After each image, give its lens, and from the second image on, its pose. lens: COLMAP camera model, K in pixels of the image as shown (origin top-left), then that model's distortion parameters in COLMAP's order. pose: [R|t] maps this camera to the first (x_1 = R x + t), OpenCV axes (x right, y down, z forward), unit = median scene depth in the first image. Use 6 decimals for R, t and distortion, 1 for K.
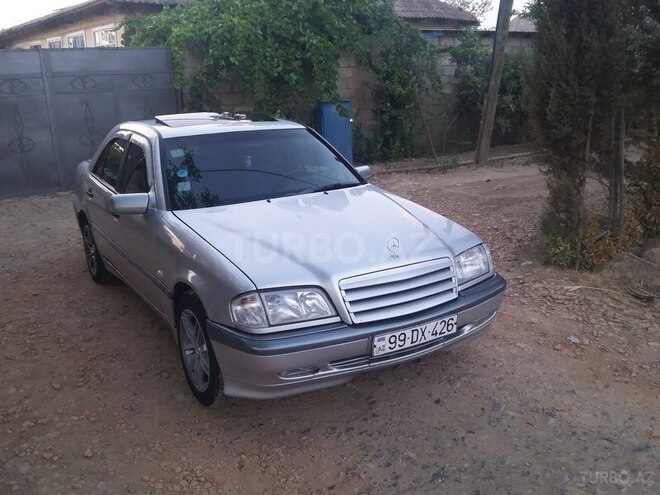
lens RADIAL K [[623.7, 0, 340.9], [0, 623.7, 247.4], [0, 0, 1]] dist [0.098454, -0.234591]
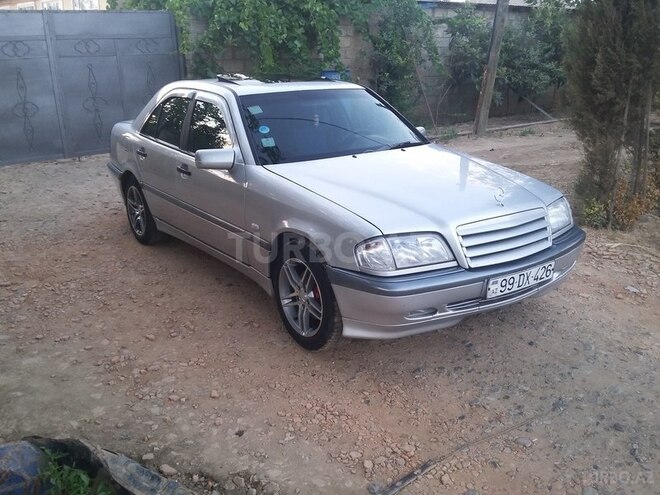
lens RADIAL K [[623.7, 0, 340.9], [0, 623.7, 247.4], [0, 0, 1]] dist [0.098454, -0.234591]
pose [[0.997639, -0.003560, 0.068590, -0.195291], [0.001058, 0.999334, 0.036469, 0.035463], [-0.068674, -0.036310, 0.996978, -0.028350]]
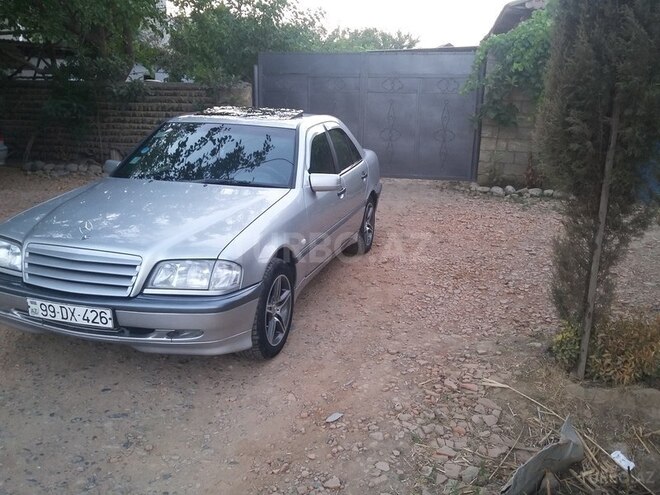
lens RADIAL K [[623.7, 0, 340.9], [0, 623.7, 247.4], [0, 0, 1]] dist [0.098454, -0.234591]
pose [[0.668284, 0.226770, -0.708500, 0.888500], [-0.234731, 0.968030, 0.088430, -0.132097], [0.705902, 0.107210, 0.700148, 0.424910]]
